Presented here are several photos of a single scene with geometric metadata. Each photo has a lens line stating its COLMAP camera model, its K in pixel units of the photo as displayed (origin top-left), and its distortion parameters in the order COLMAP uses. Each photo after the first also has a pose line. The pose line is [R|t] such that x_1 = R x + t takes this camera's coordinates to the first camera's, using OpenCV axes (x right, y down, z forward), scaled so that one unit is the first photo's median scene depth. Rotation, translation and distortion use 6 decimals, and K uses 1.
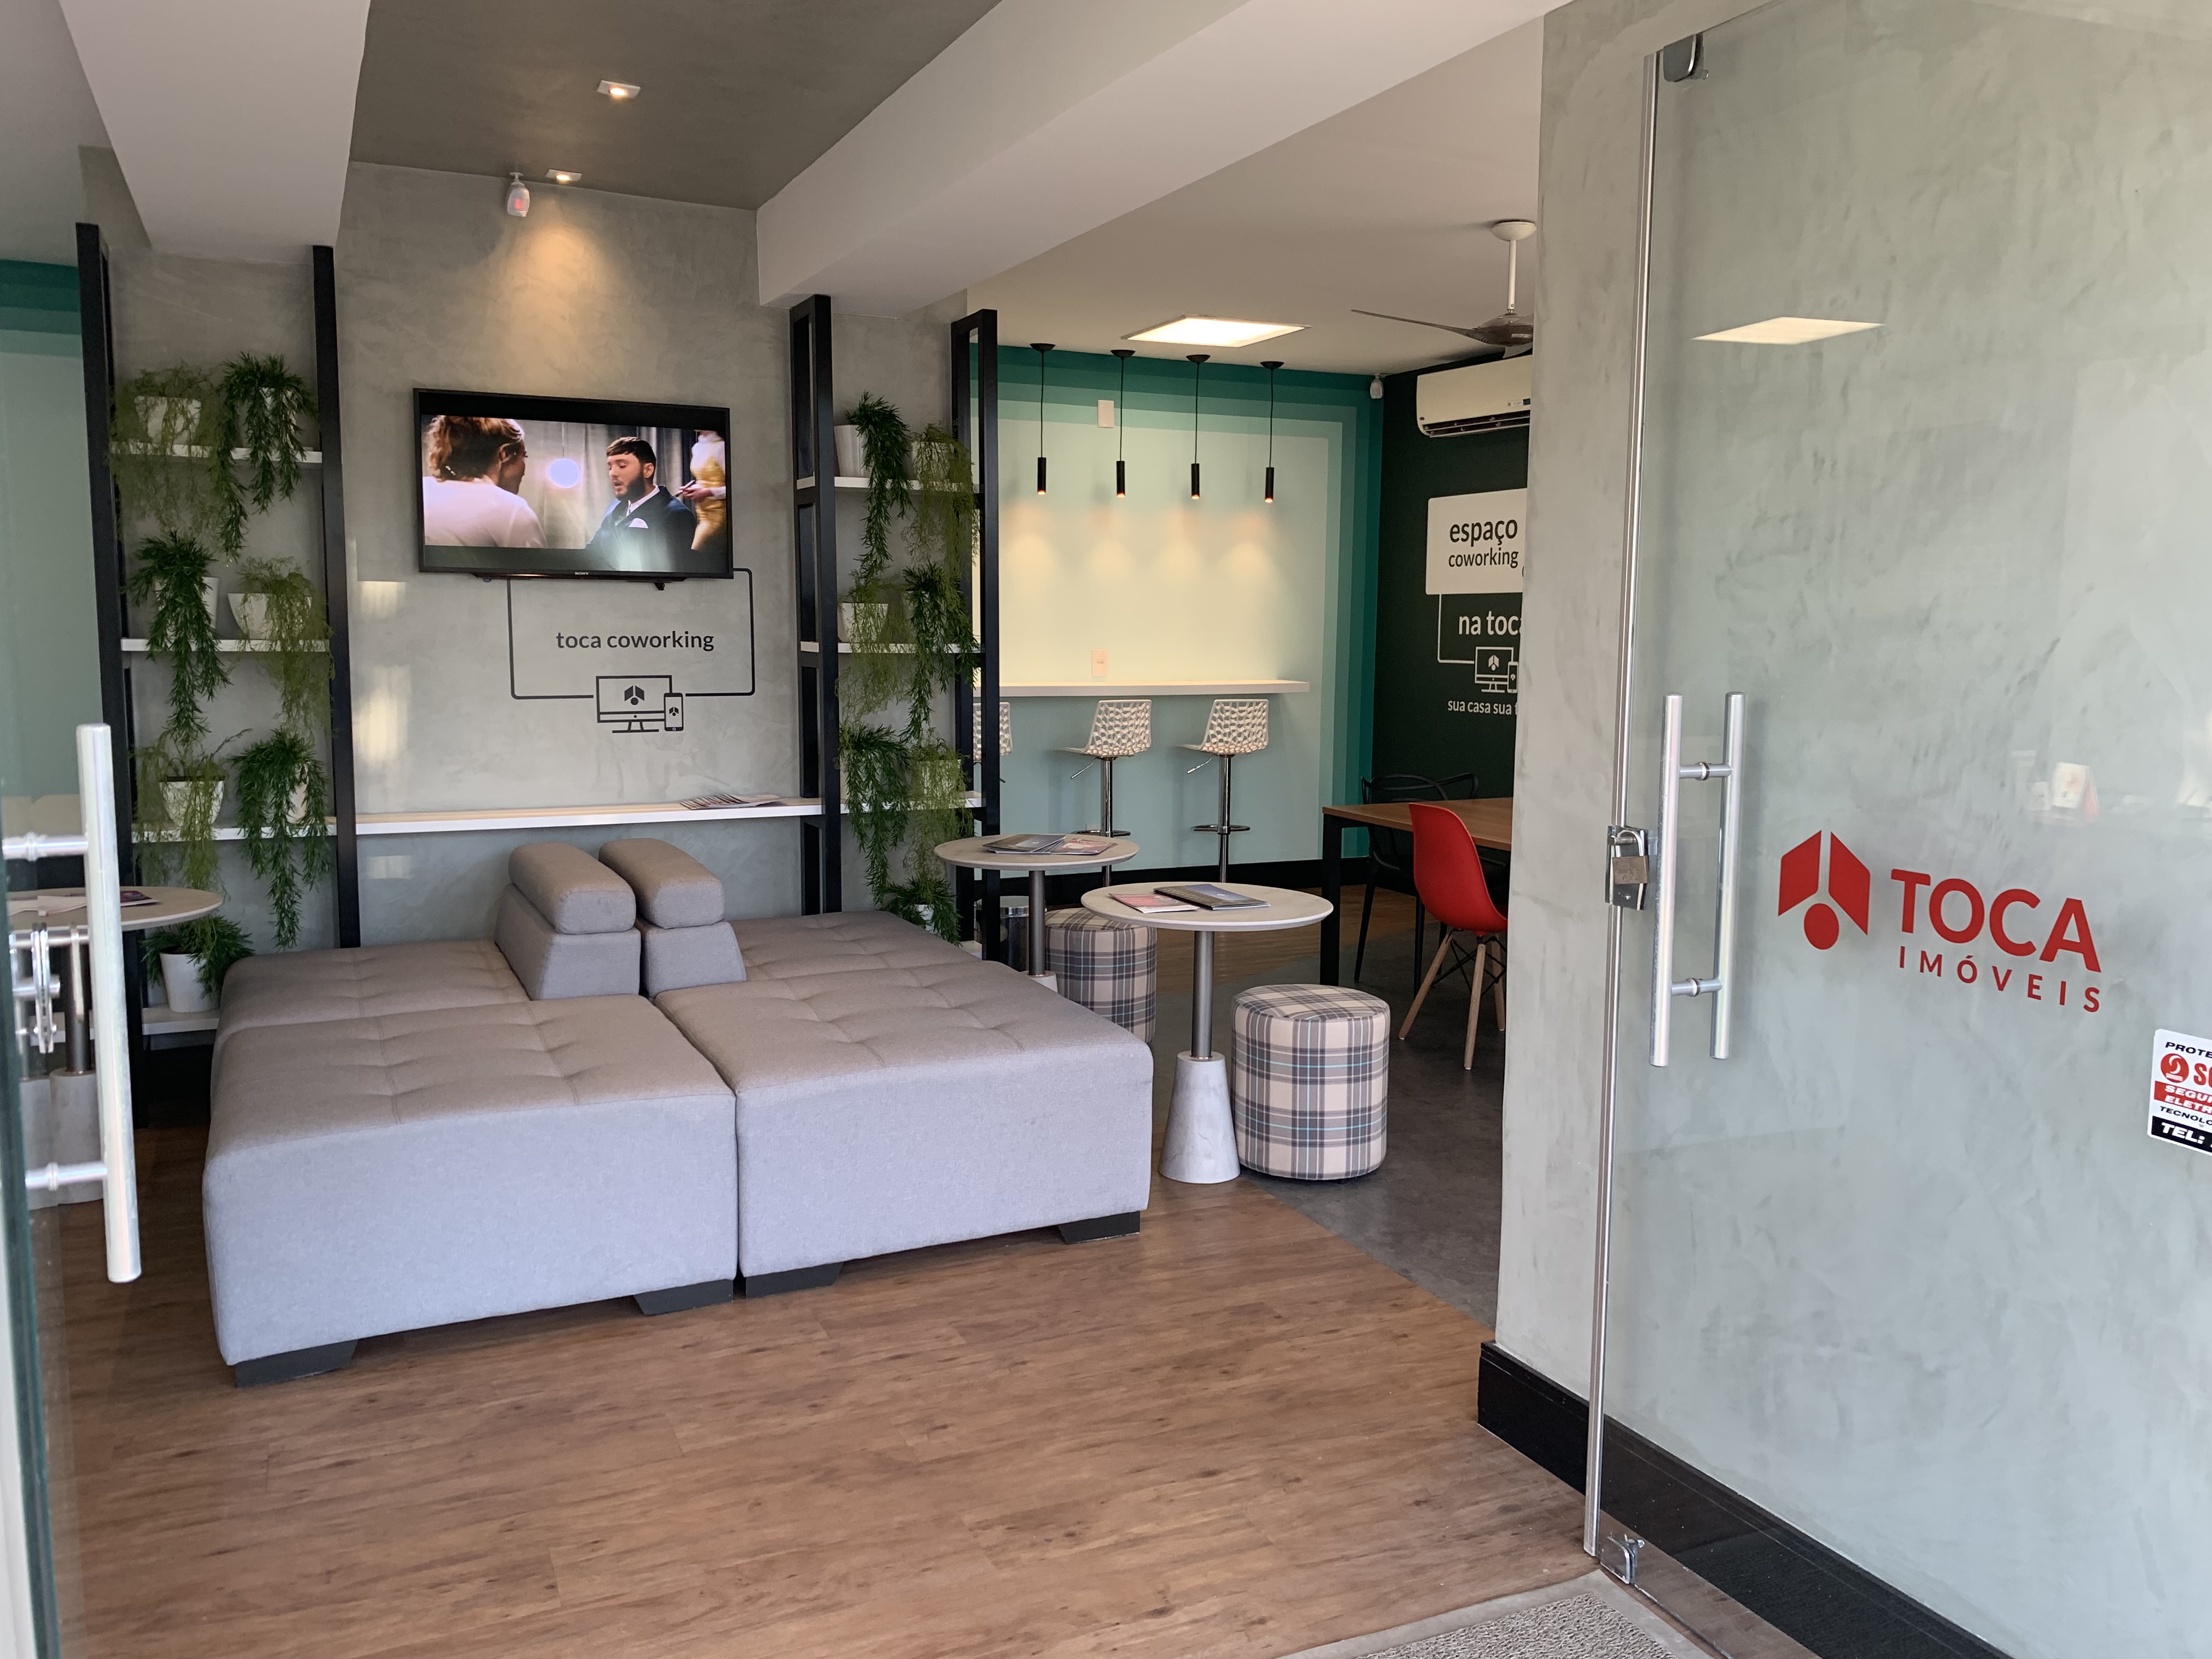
lens RADIAL K [[1709.3, 0, 1115.2], [0, 1709.3, 816.3], [0, 0, 1]] dist [0.065774, -0.080561]
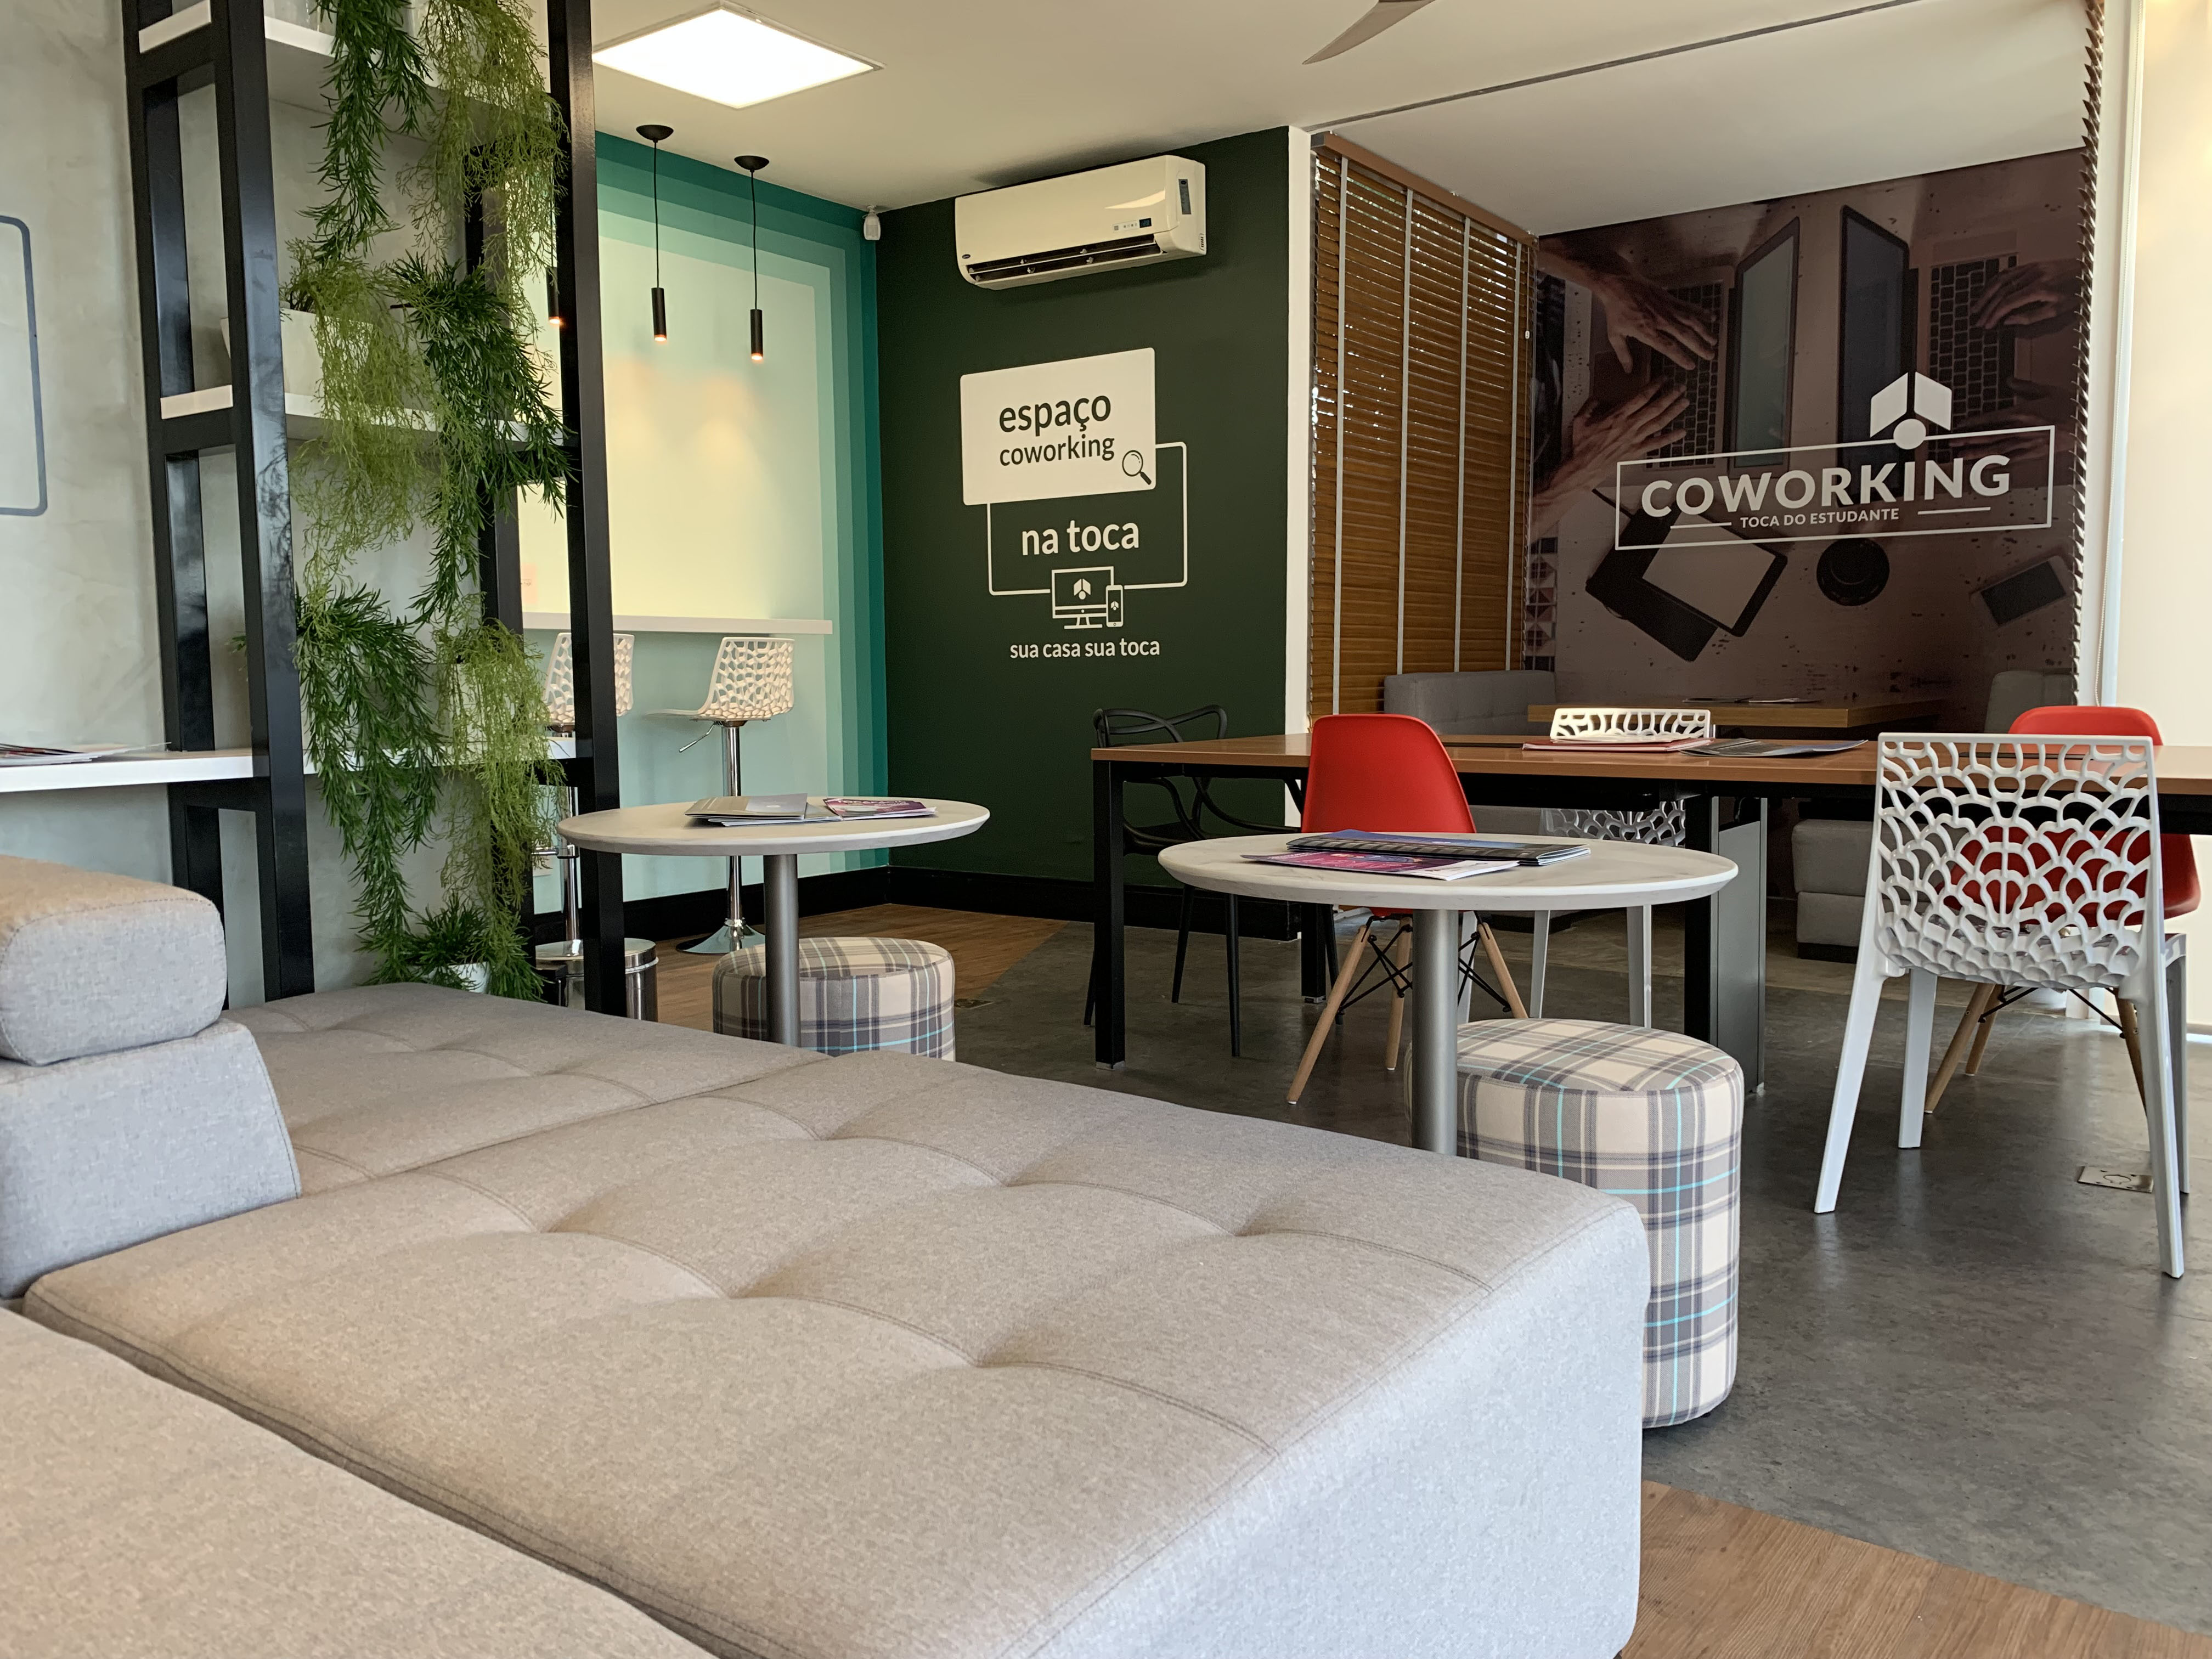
lens RADIAL K [[1709.3, 0, 1099.2], [0, 1709.3, 816.6], [0, 0, 1]] dist [0.065774, -0.080561]
pose [[0.886247, -0.057583, 0.459620, -0.186375], [0.071525, 0.997355, -0.012962, 0.030735], [-0.457658, 0.044362, 0.888021, 0.508306]]
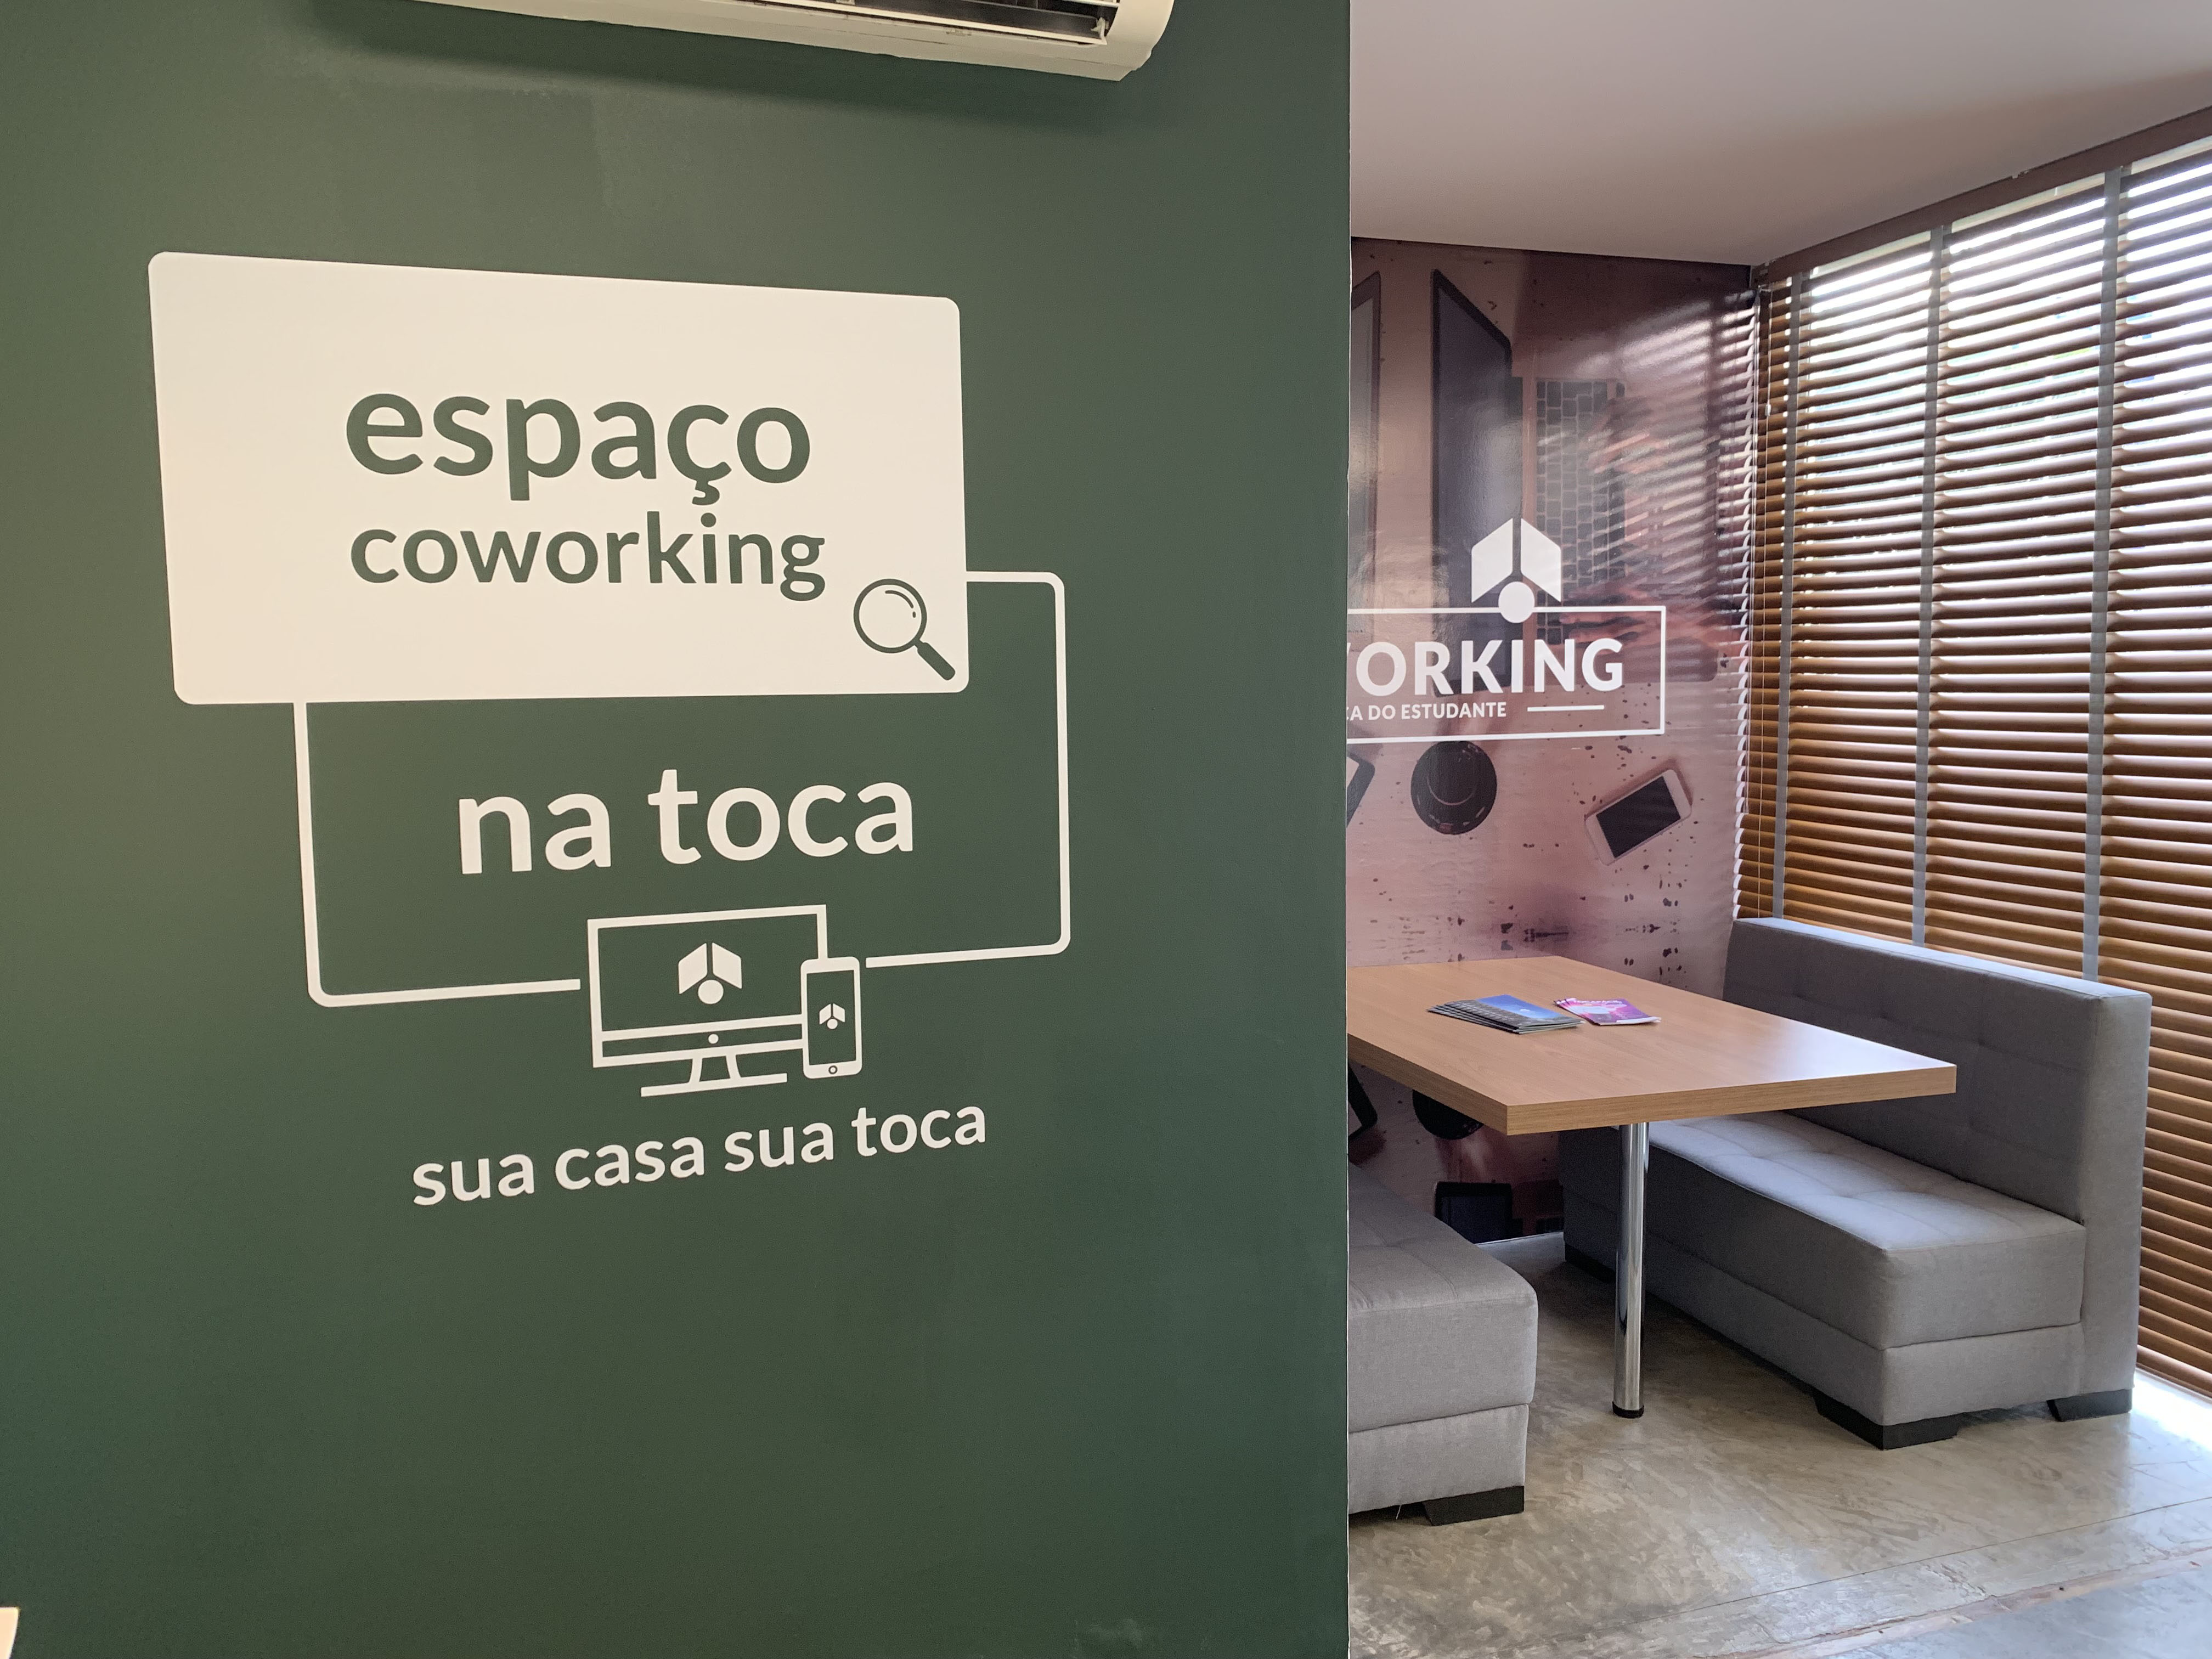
lens RADIAL K [[1709.3, 0, 1109.3], [0, 1709.3, 817.8], [0, 0, 1]] dist [0.065774, -0.080561]
pose [[0.143047, -0.088430, 0.985757, -0.023866], [0.133512, 0.988620, 0.069312, -0.184169], [-0.980669, 0.121696, 0.153226, 1.366941]]
